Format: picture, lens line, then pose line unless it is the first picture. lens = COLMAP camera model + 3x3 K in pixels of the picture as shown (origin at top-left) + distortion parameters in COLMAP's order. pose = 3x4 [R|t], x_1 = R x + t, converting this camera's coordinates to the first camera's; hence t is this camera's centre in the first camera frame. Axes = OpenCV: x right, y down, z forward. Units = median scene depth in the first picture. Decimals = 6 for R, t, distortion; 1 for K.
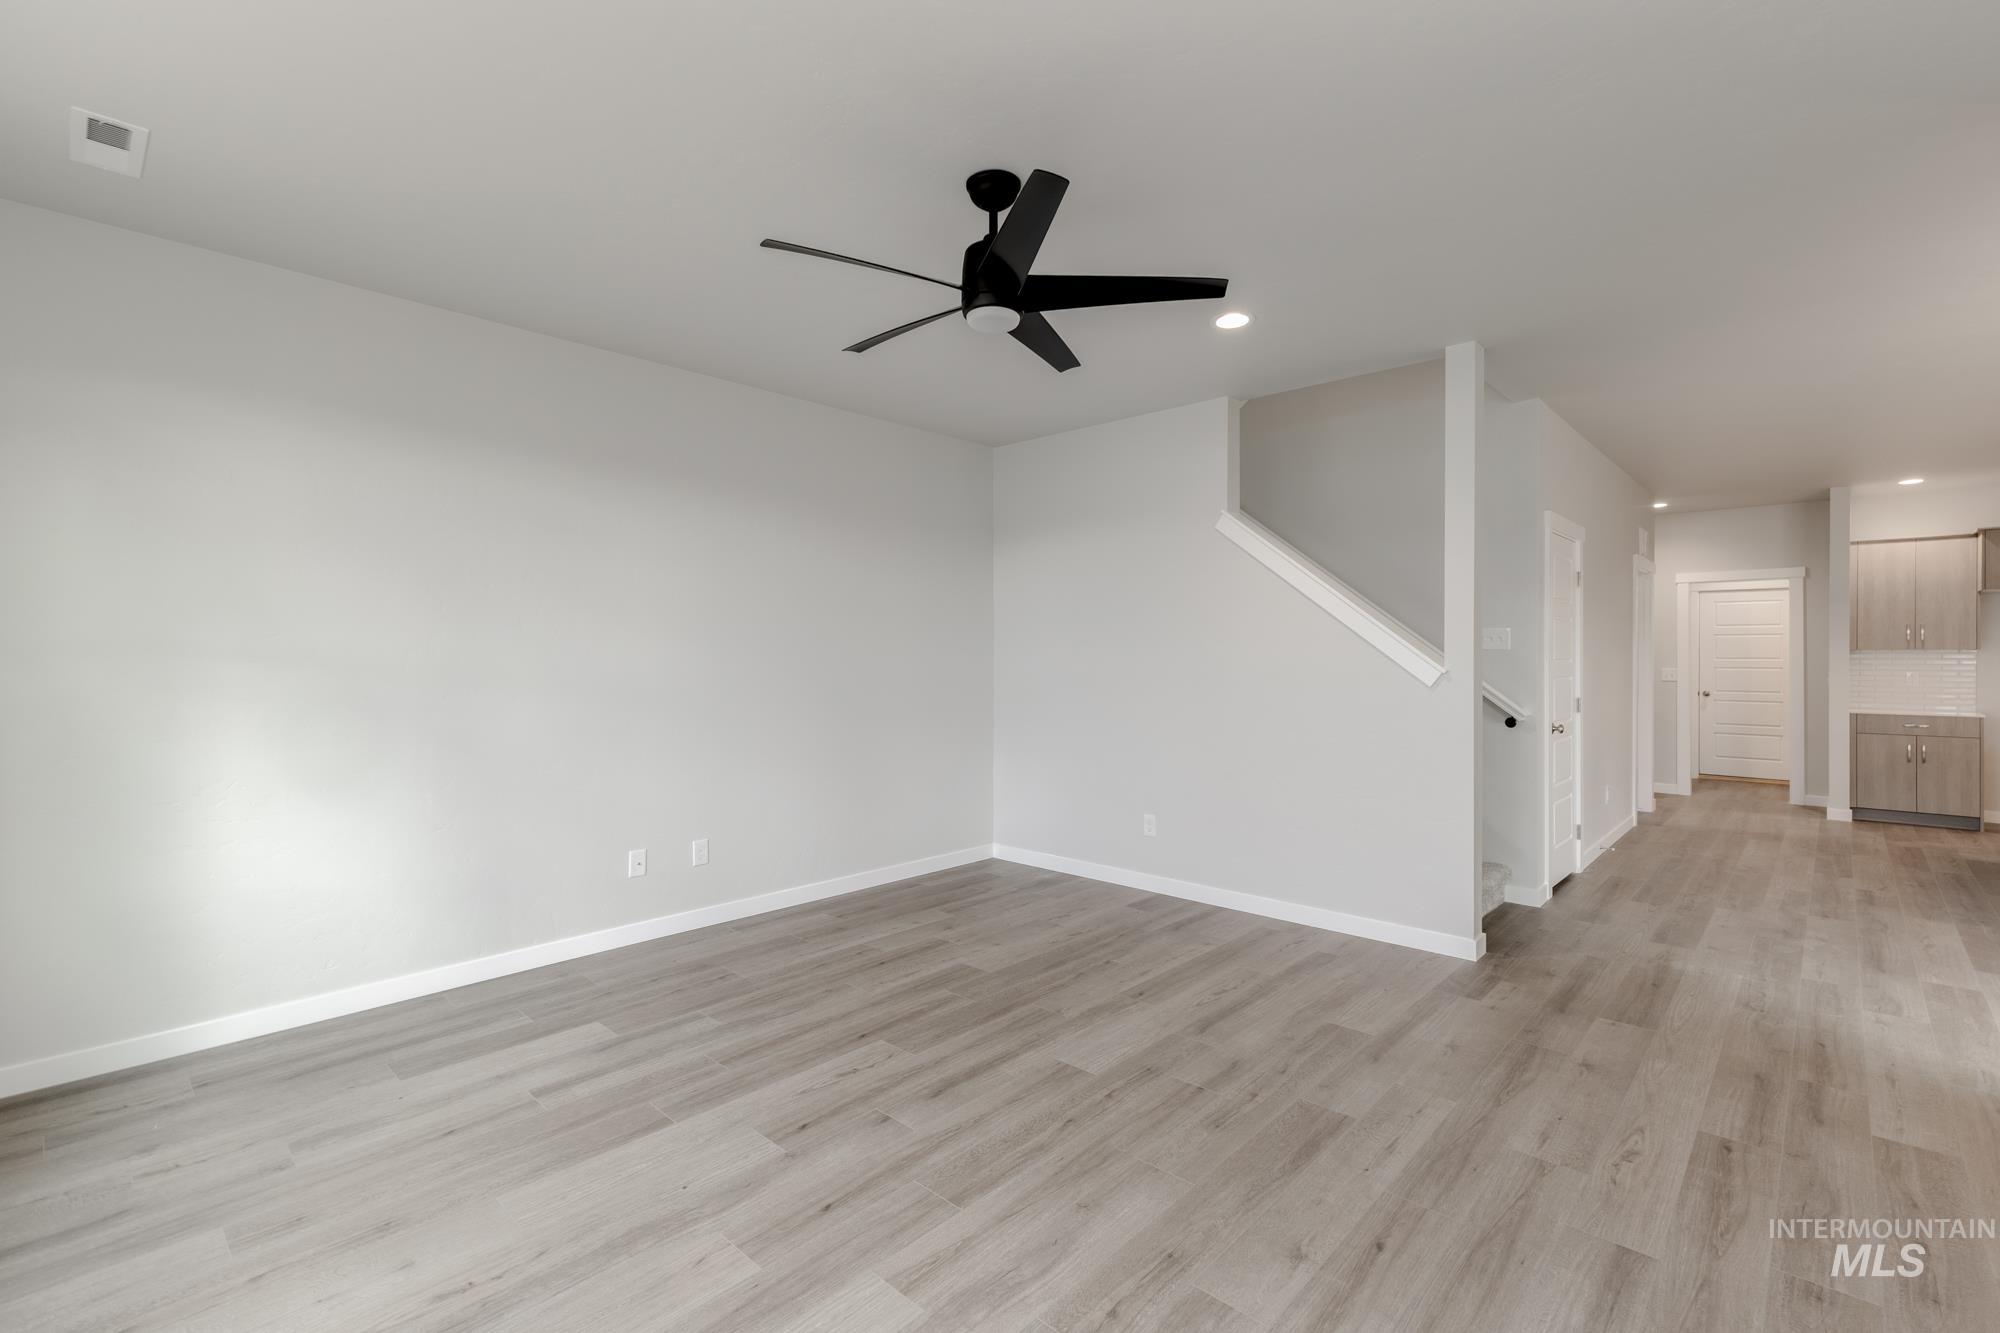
lens RADIAL K [[872.8, 0, 1012.1], [0, 872.8, 656.5], [0, 0, 1]] dist [0.005238, 0.000338]
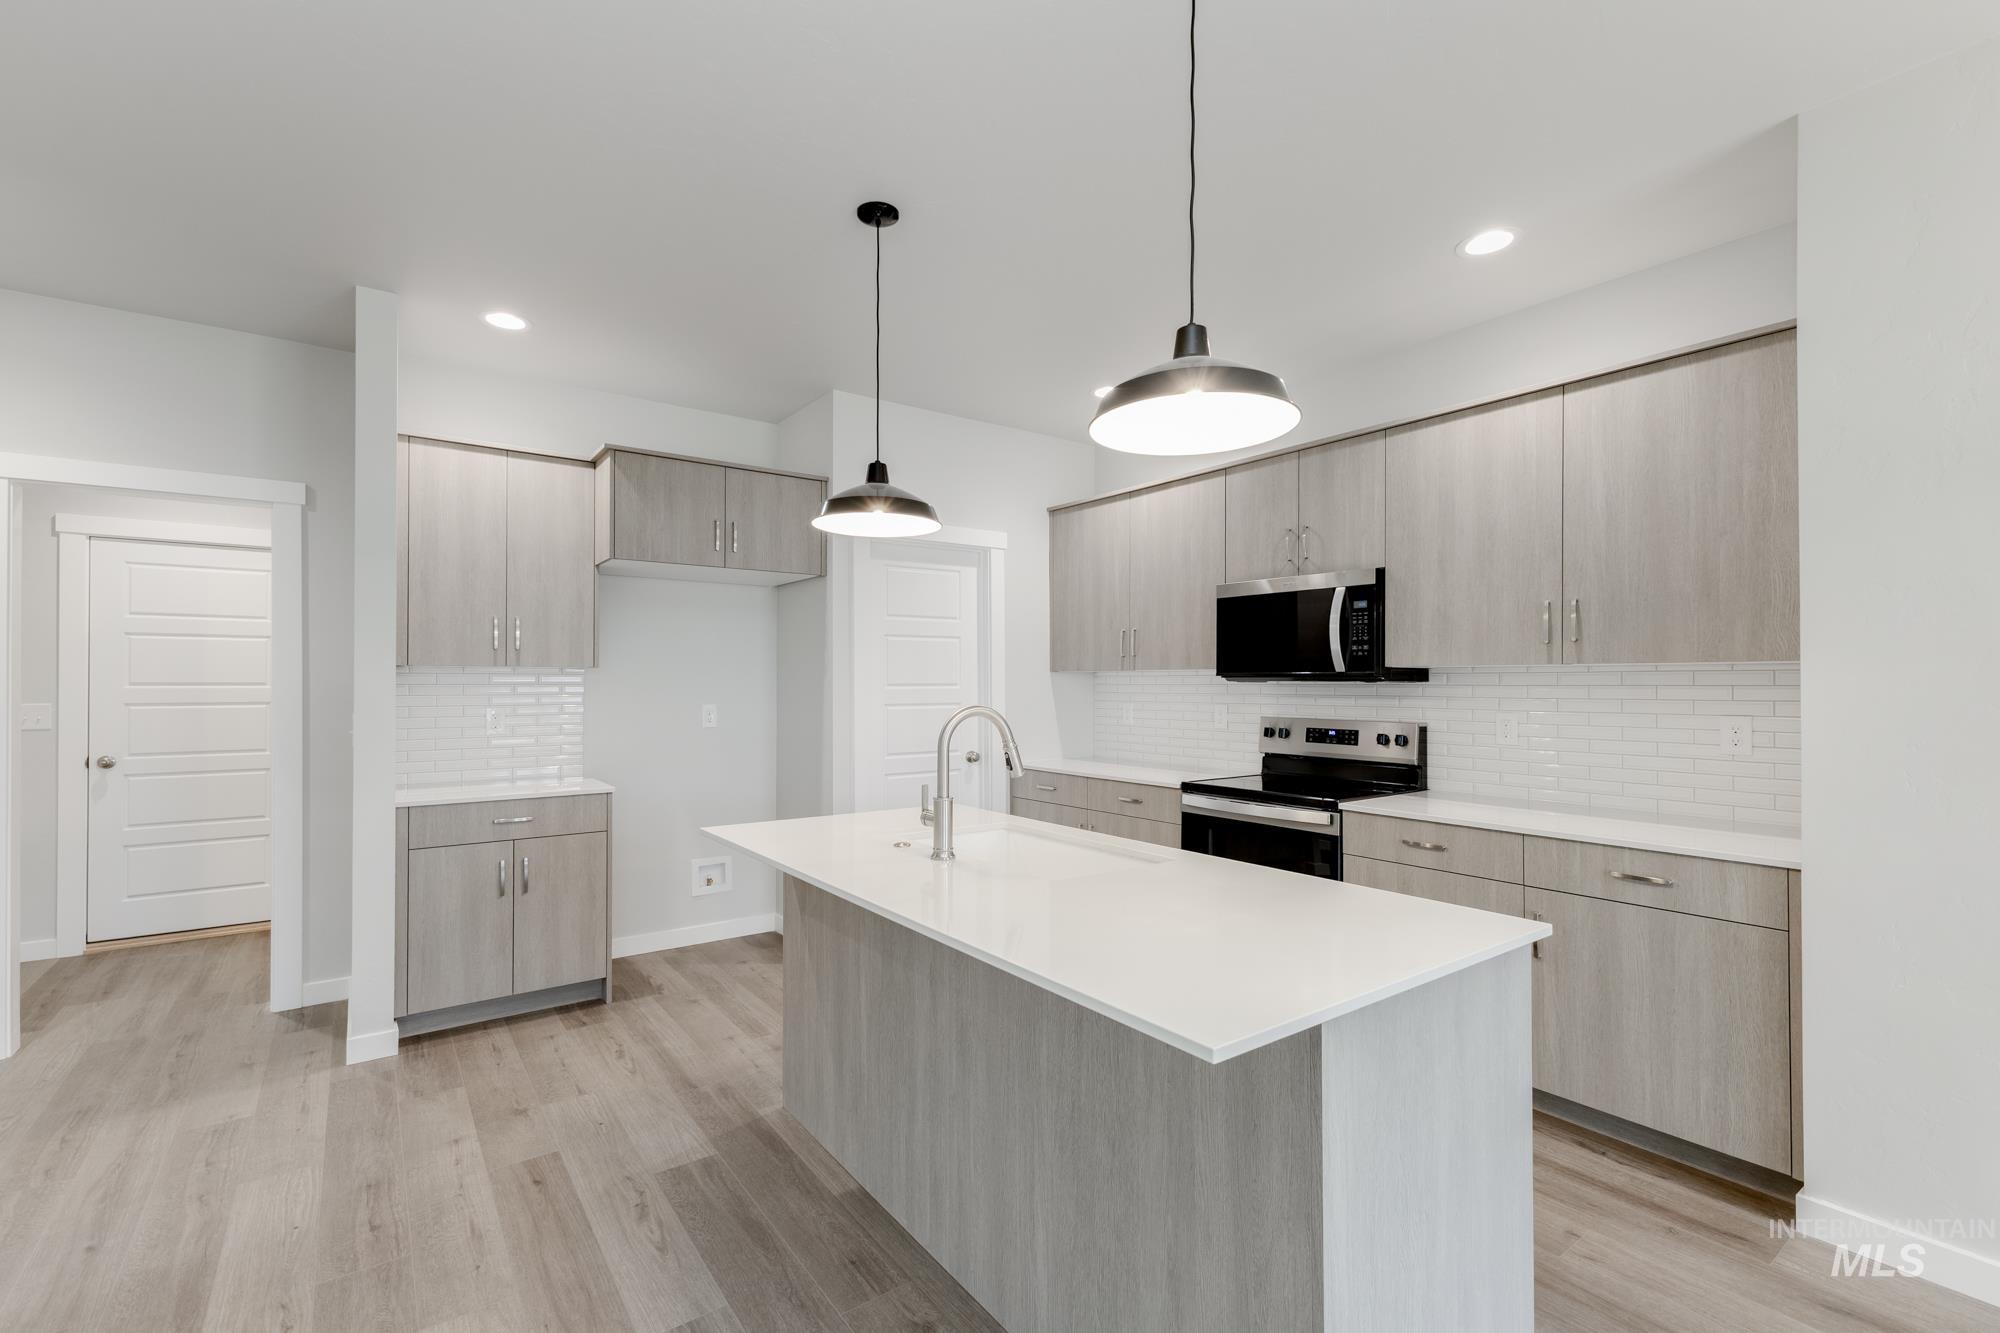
lens RADIAL K [[872.8, 0, 1010.4], [0, 872.8, 675.3], [0, 0, 1]] dist [0.005238, 0.000338]
pose [[0.172109, 0.006918, 0.985054, 1.146113], [0.001049, 0.999973, -0.007206, 0.002431], [-0.985077, 0.002274, 0.172097, 1.237029]]
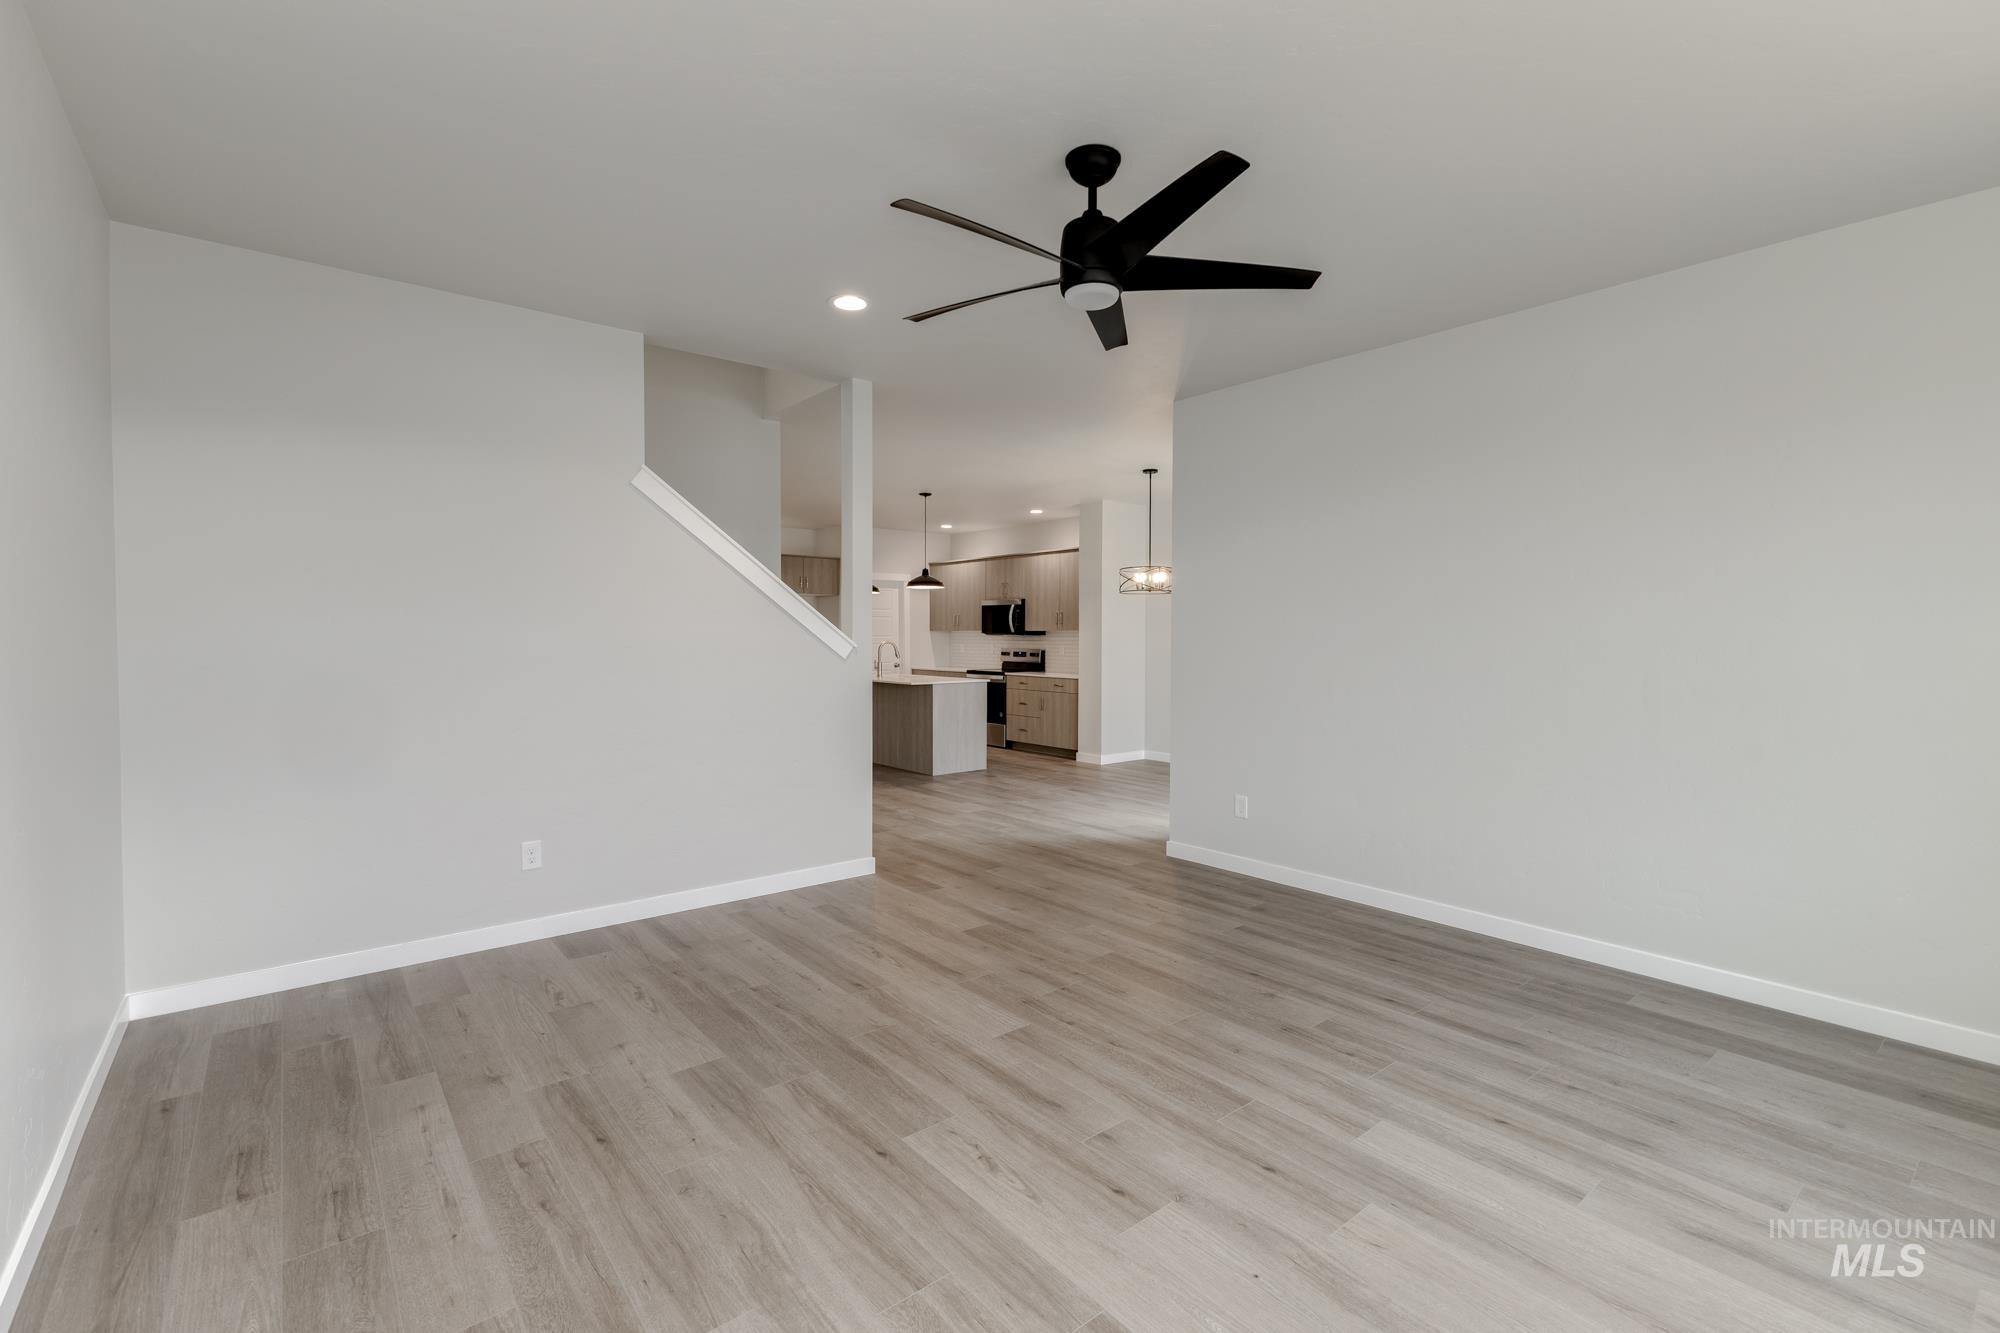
lens RADIAL K [[872.8, 0, 984.3], [0, 872.8, 657.3], [0, 0, 1]] dist [0.005238, 0.000338]
pose [[0.159365, -0.025352, 0.986894, -0.736680], [-0.000939, 0.999666, 0.025832, 0.001066], [-0.987219, -0.005044, 0.159287, 0.681202]]
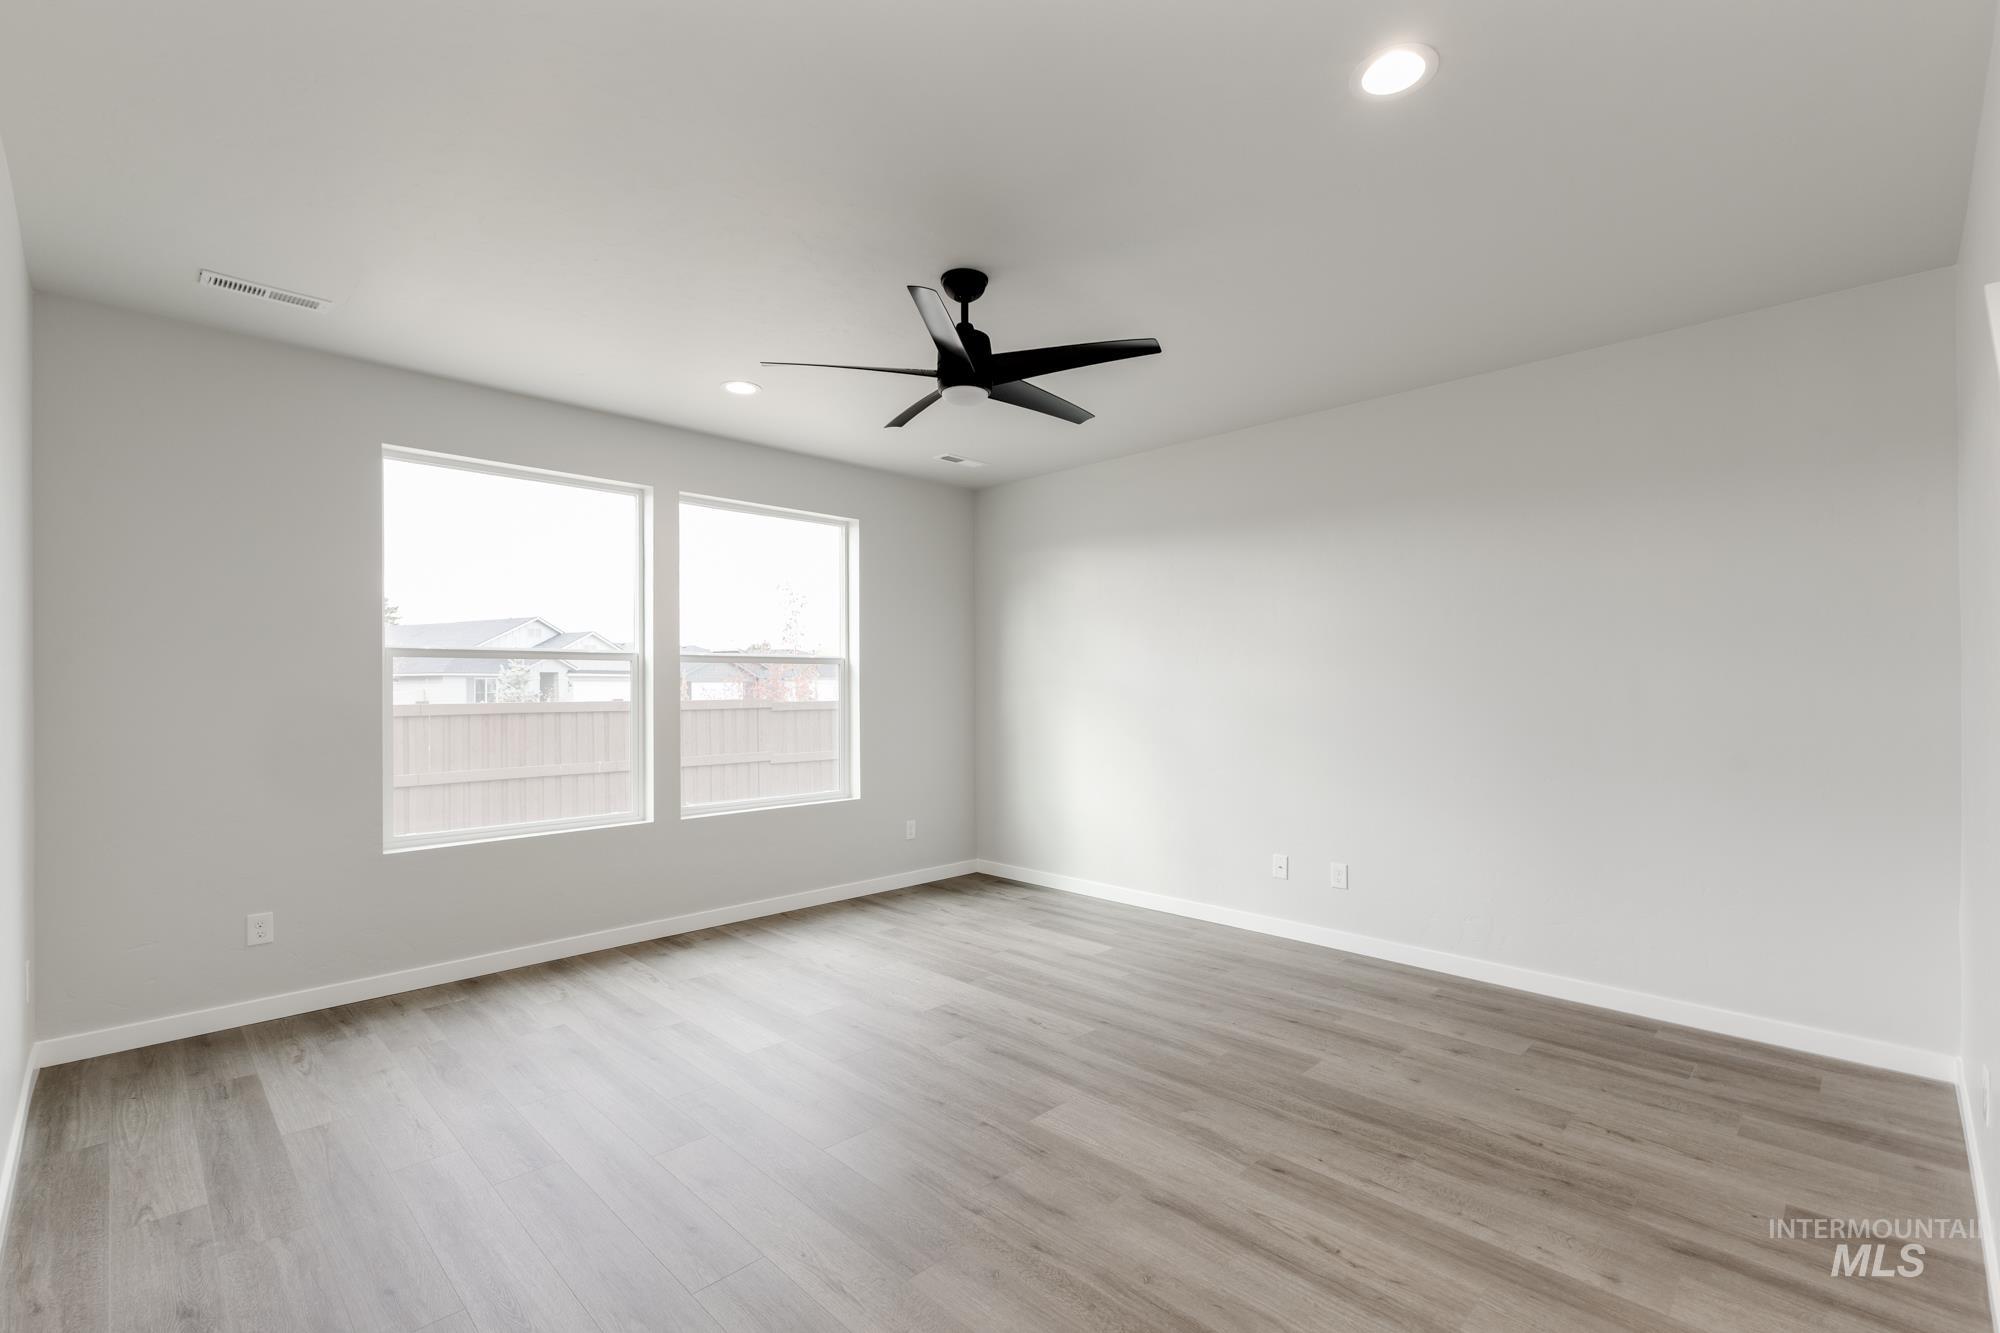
lens RADIAL K [[872.8, 0, 1006.1], [0, 872.8, 683.7], [0, 0, 1]] dist [0.005238, 0.000338]
pose [[-0.026020, -0.001551, -0.999660, 0.808855], [0.002037, 0.999997, -0.001605, 0.001771], [0.999659, -0.002078, -0.026017, 0.768441]]
